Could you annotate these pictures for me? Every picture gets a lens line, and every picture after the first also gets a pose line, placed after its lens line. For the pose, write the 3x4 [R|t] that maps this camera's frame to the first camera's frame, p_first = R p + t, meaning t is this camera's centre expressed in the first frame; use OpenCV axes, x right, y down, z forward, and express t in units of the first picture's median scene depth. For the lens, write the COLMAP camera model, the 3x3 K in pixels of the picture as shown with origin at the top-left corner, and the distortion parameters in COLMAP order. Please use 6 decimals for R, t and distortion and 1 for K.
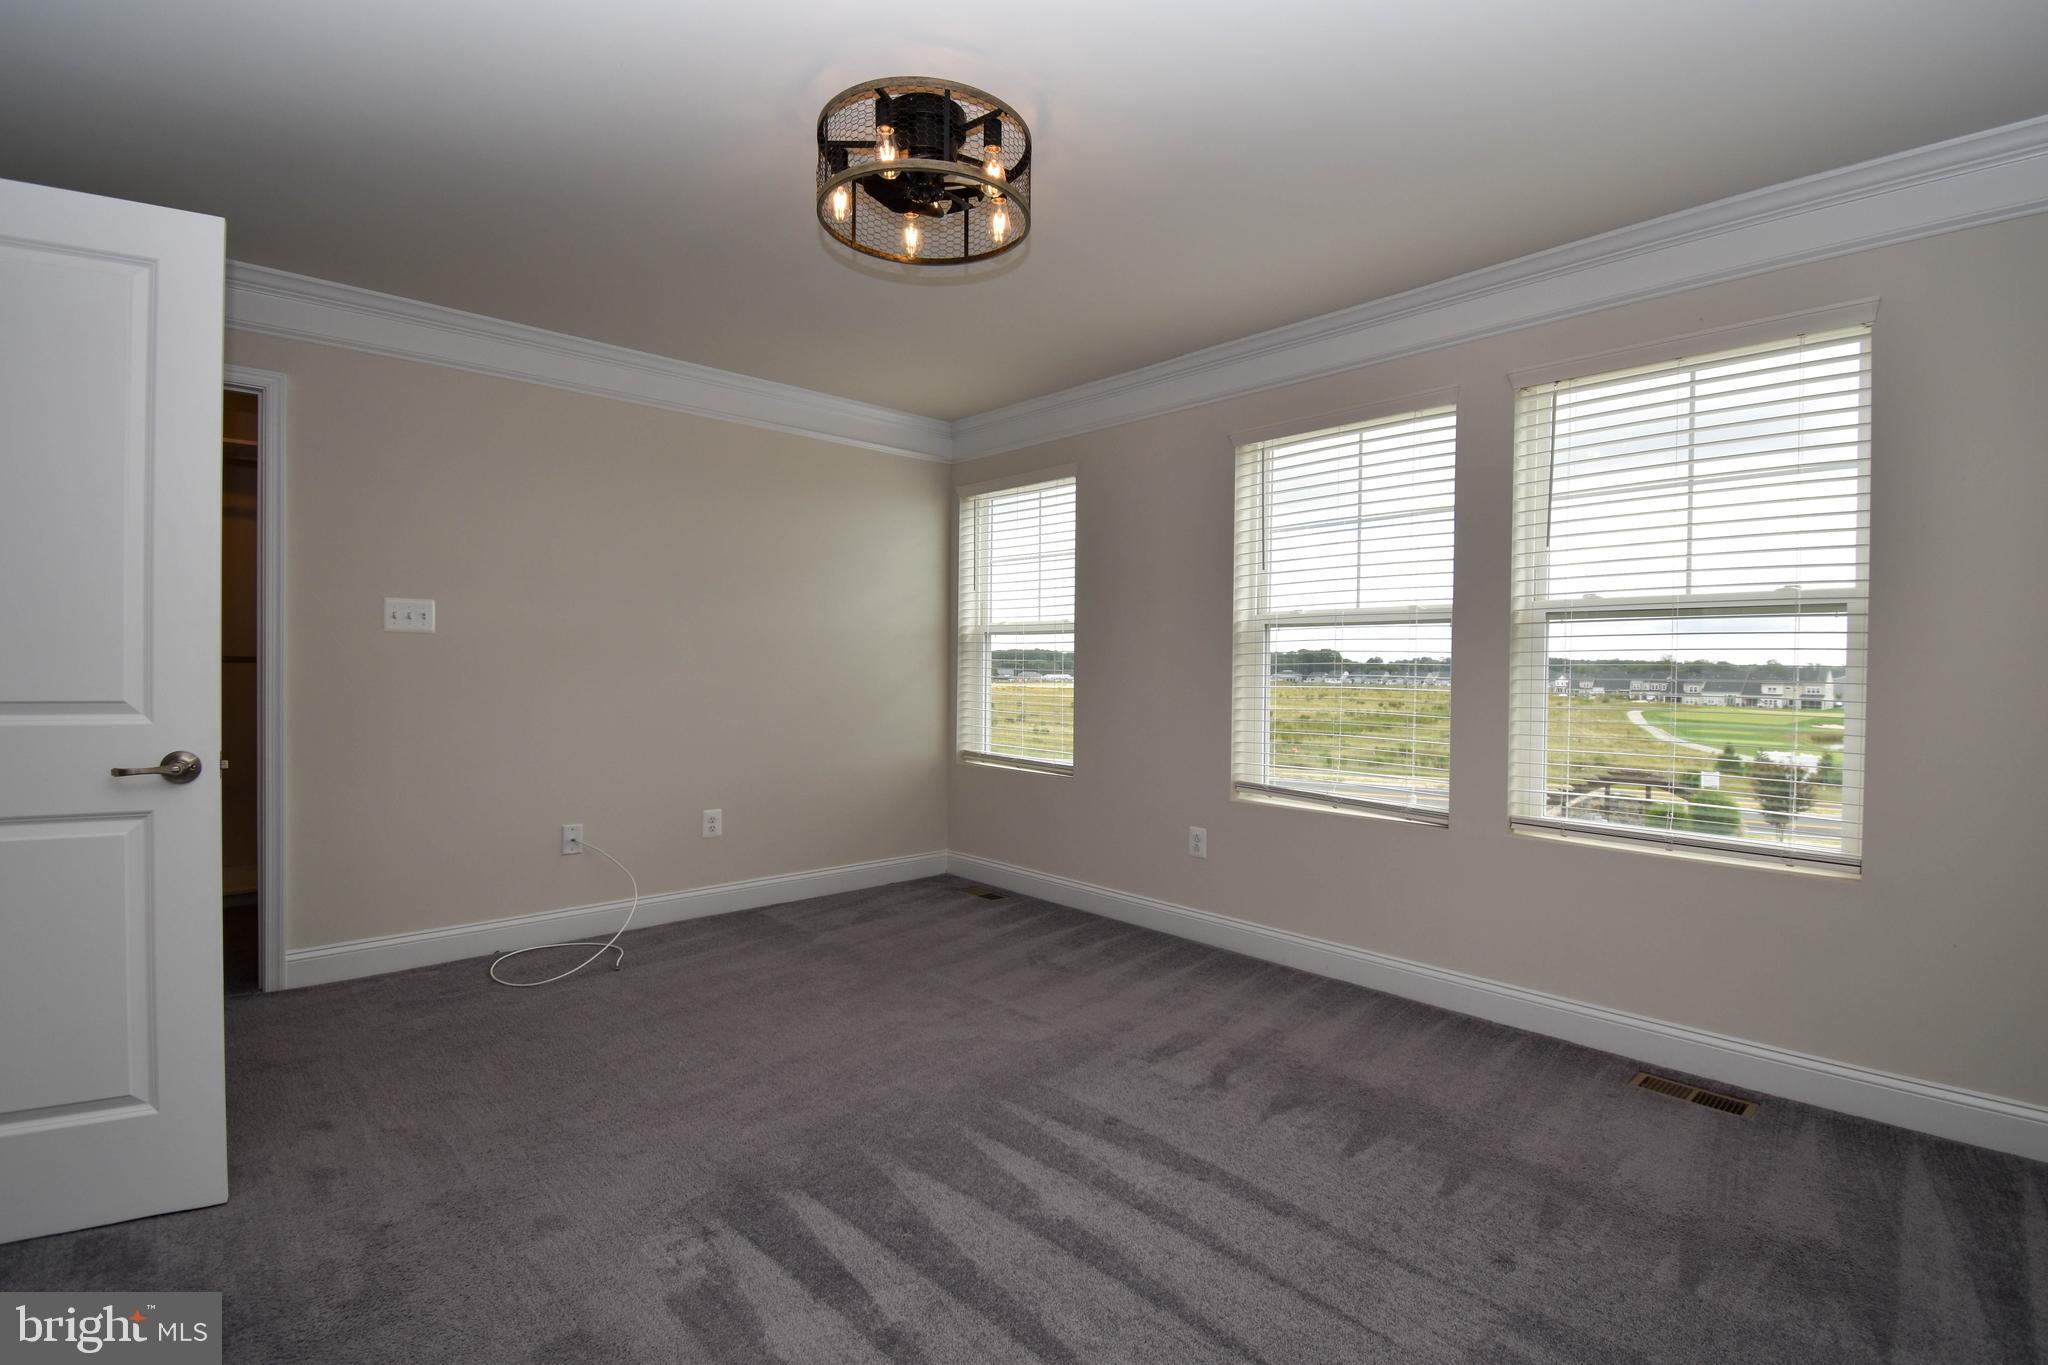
lens RADIAL K [[952.7, 0, 1017.5], [0, 952.7, 677.5], [0, 0, 1]] dist [0.001670, -0.000115]
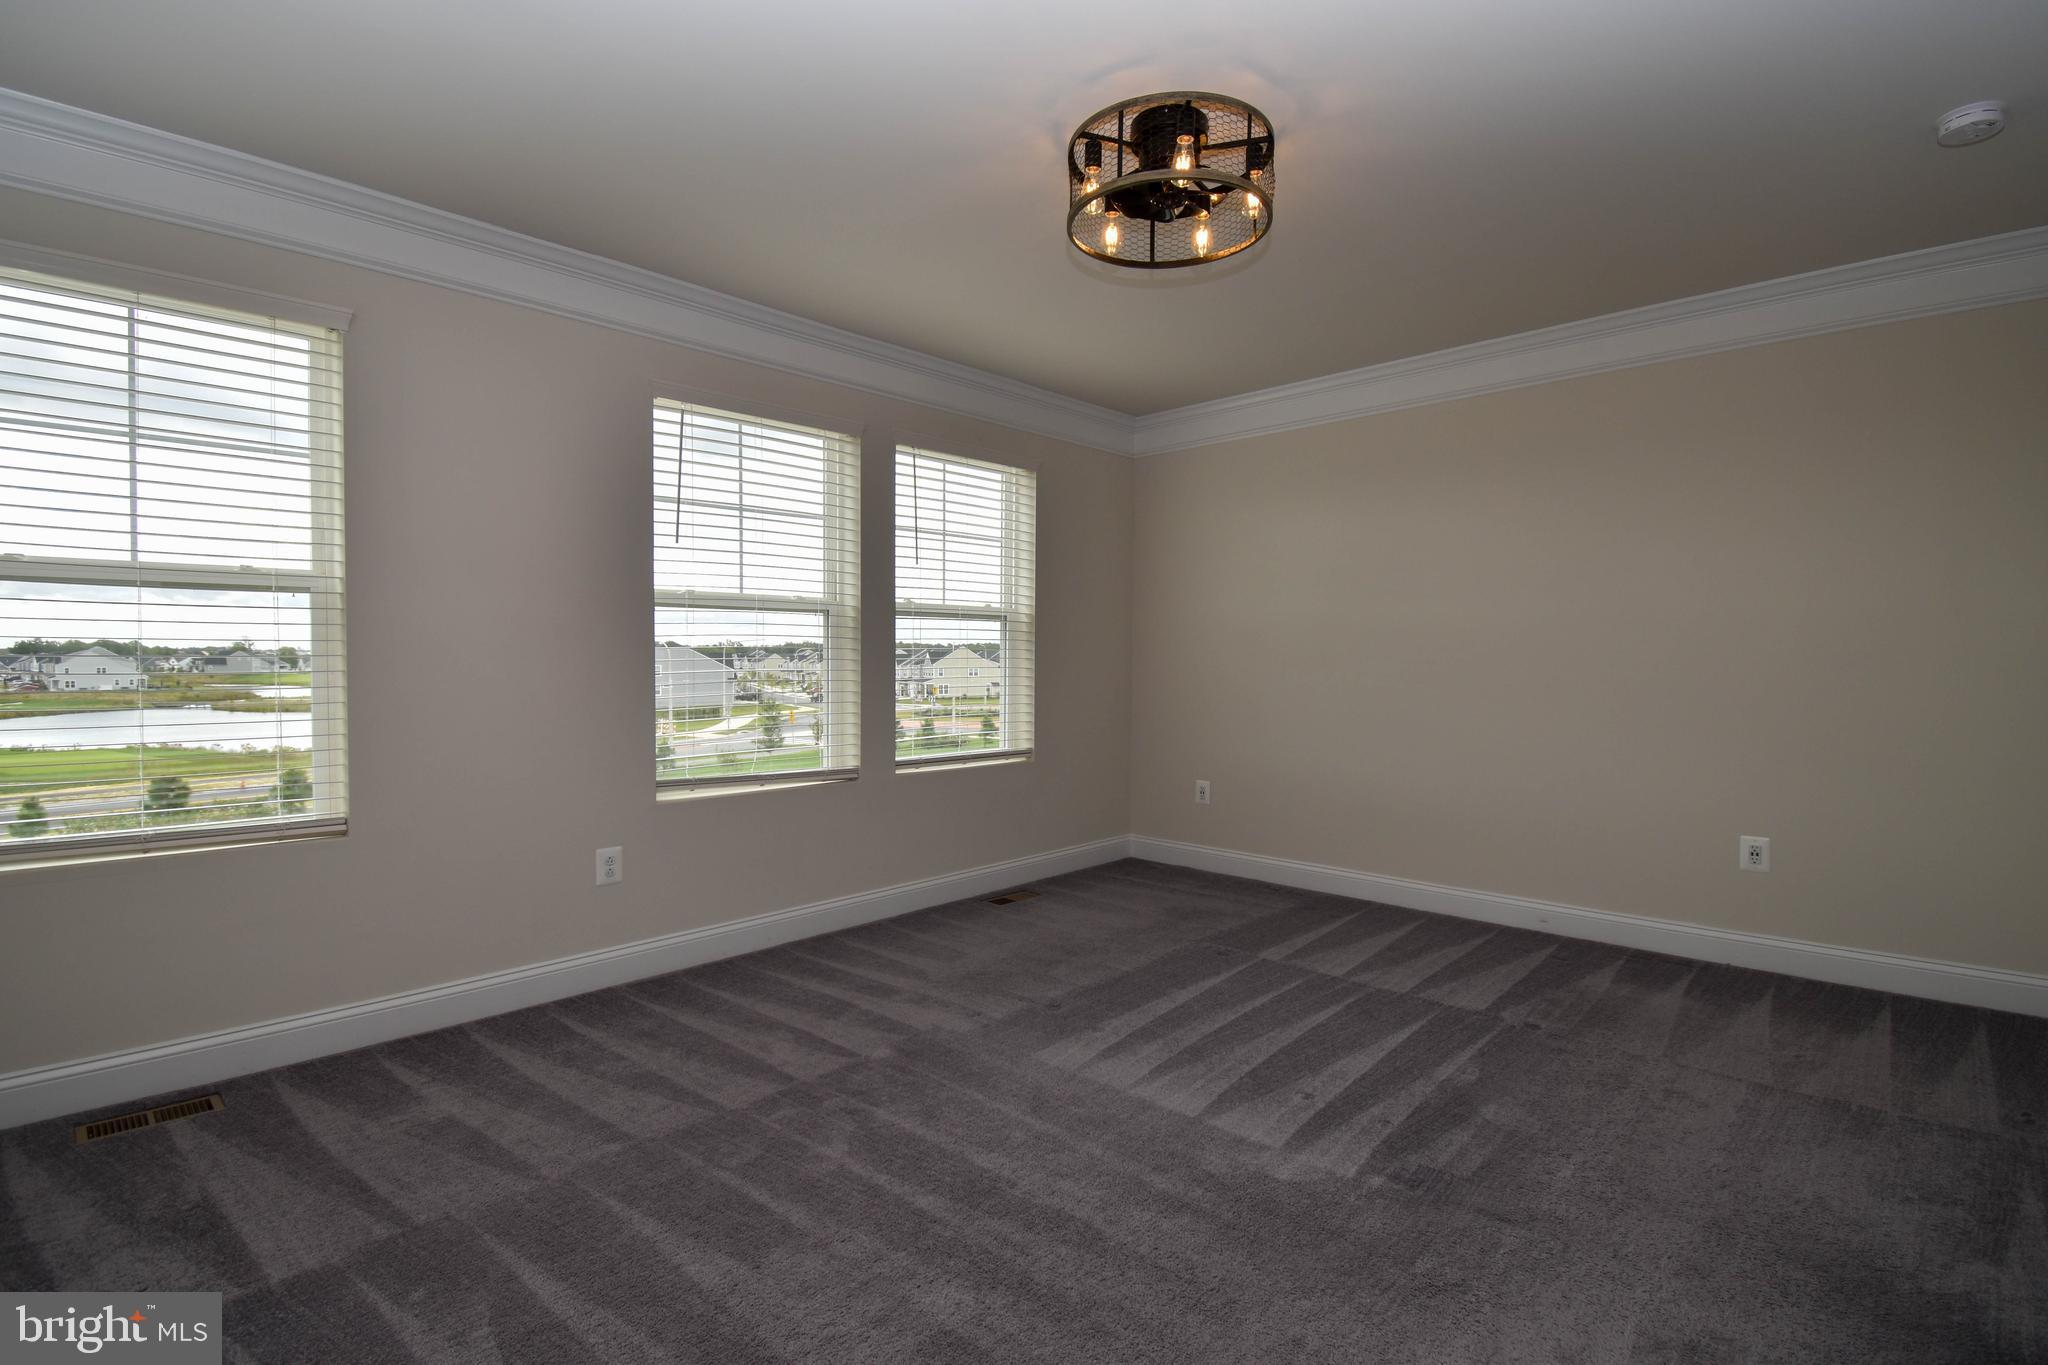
lens RADIAL K [[952.7, 0, 1017.5], [0, 952.7, 677.5], [0, 0, 1]] dist [0.001670, -0.000115]
pose [[-0.058460, -0.035212, 0.997669, -0.756080], [0.006344, 0.999344, 0.035643, -0.017804], [-0.998270, 0.008413, -0.058198, 0.824037]]
